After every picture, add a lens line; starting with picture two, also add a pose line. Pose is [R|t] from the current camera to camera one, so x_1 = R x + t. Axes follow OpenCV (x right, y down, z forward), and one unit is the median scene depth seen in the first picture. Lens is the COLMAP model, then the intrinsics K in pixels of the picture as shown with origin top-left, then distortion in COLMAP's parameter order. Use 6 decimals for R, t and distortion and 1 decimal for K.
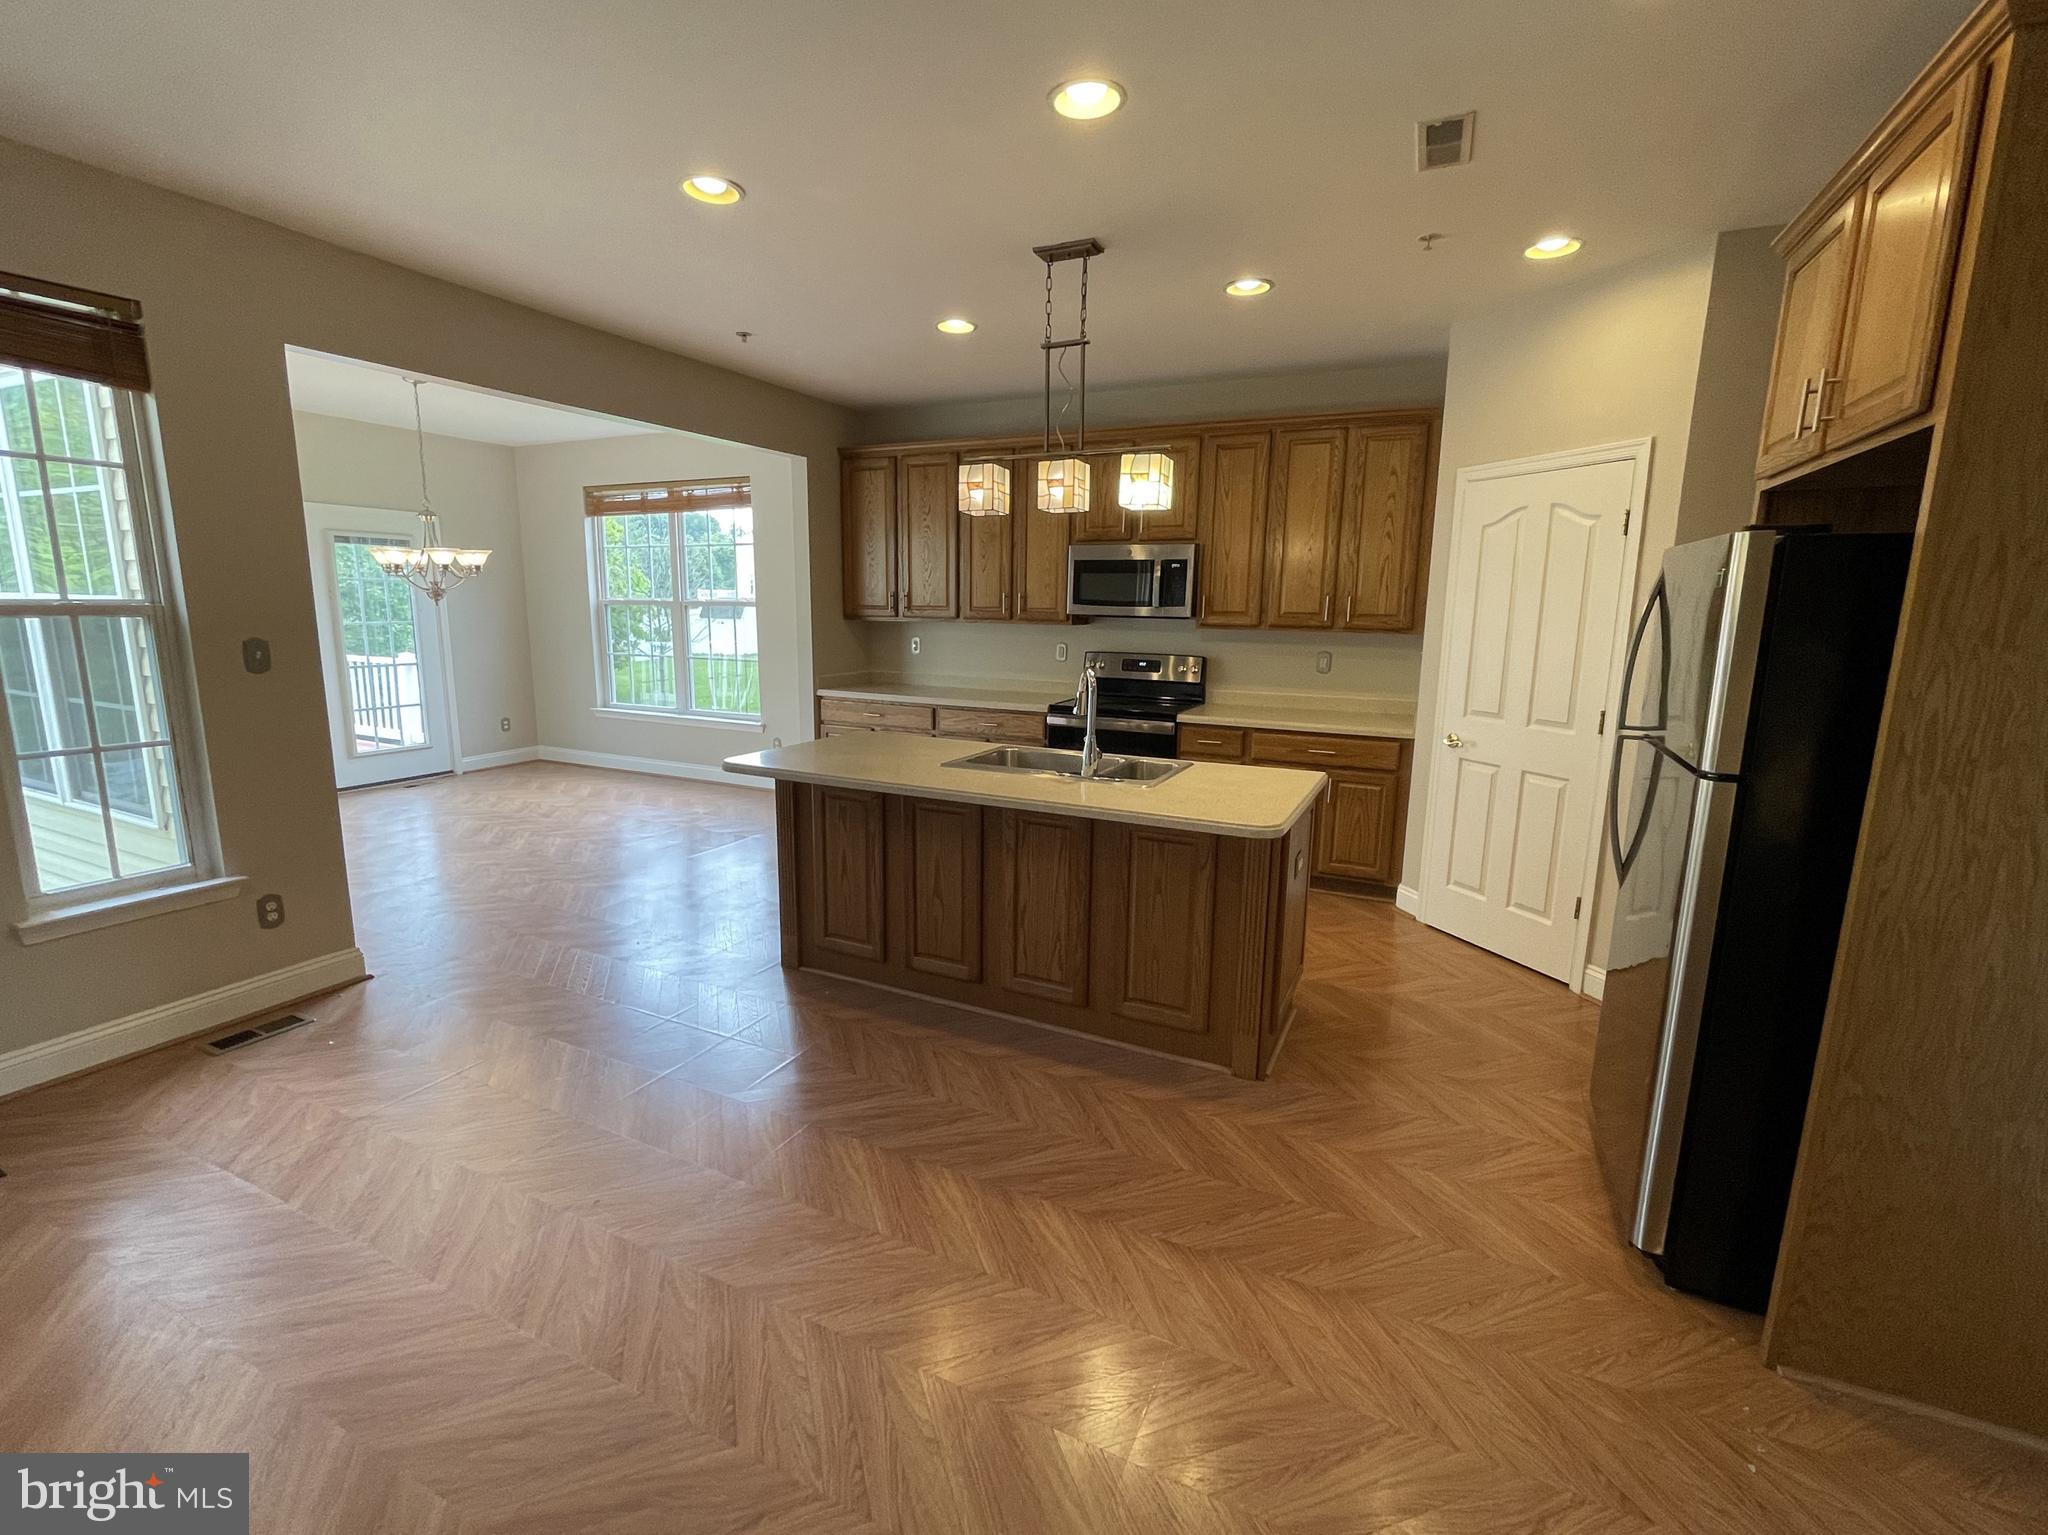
lens RADIAL K [[909.2, 0, 1015.0], [0, 909.2, 761.6], [0, 0, 1]] dist [0.002661, 0.000029]
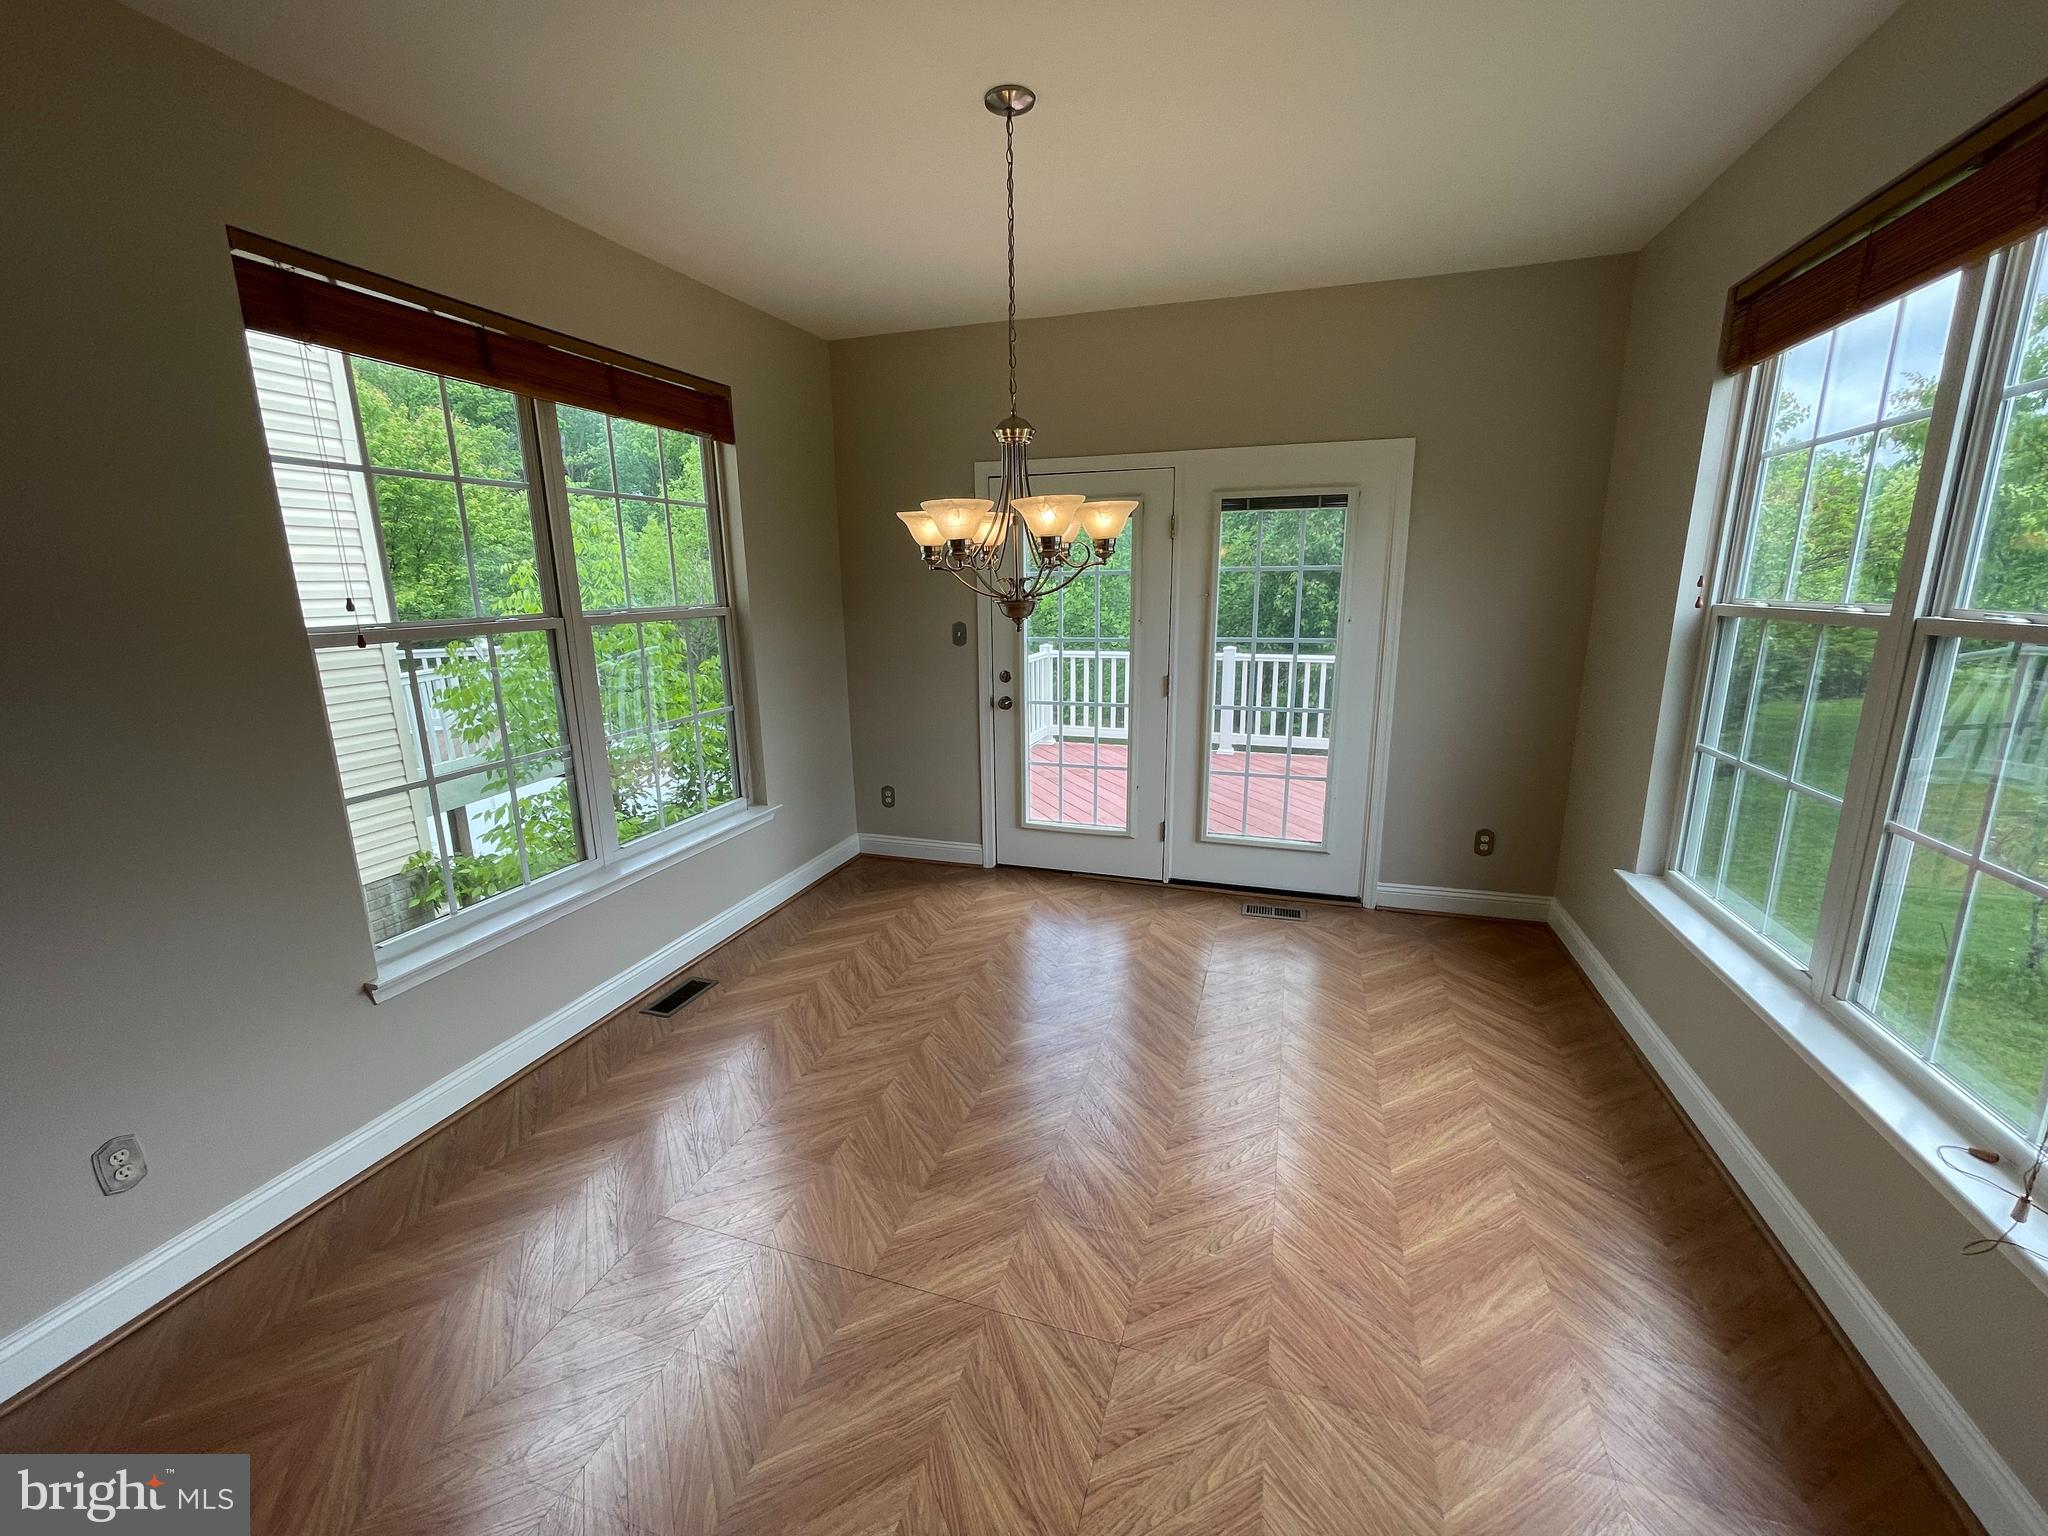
lens RADIAL K [[817.6, 0, 1020.0], [0, 817.6, 756.3], [0, 0, 1]] dist [-0.001266, -0.000089]
pose [[0.133660, 0.195366, -0.971580, -0.267443], [-0.158589, 0.971959, 0.173625, -0.221275], [0.978256, 0.130875, 0.160894, 1.150980]]
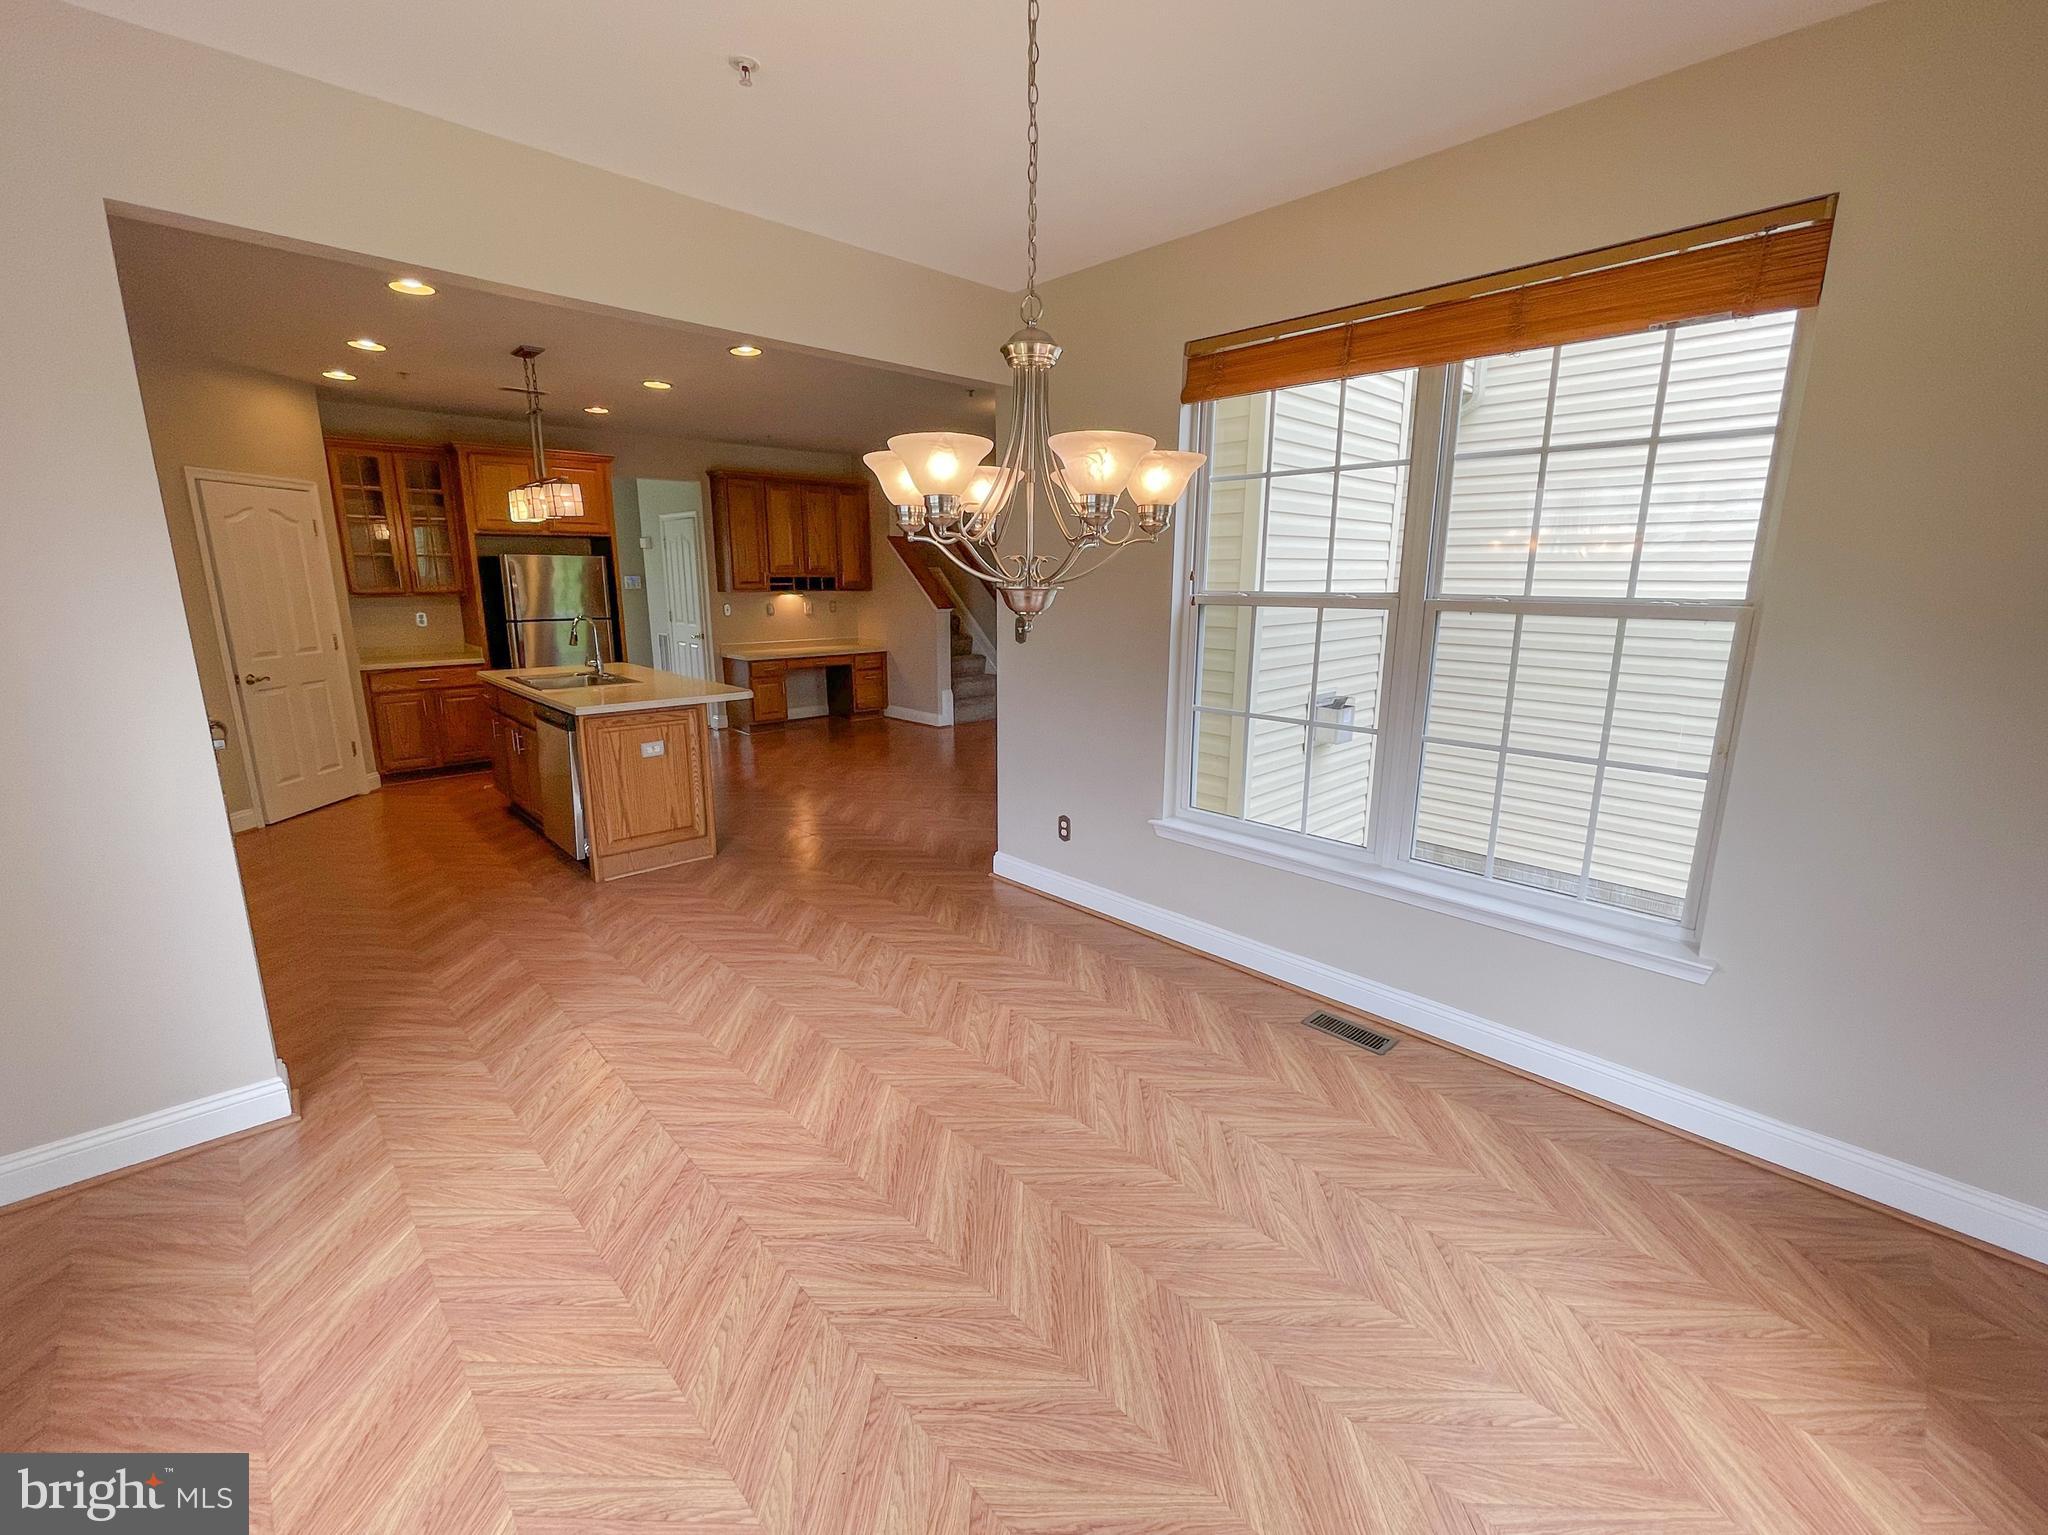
lens RADIAL K [[843.9, 0, 1017.6], [0, 843.9, 764.8], [0, 0, 1]] dist [-0.002713, -0.000943]
pose [[-0.937525, -0.092881, 0.335291, -0.900827], [0.045317, 0.922897, 0.382371, -0.297350], [-0.344954, 0.373676, -0.861030, 1.566187]]
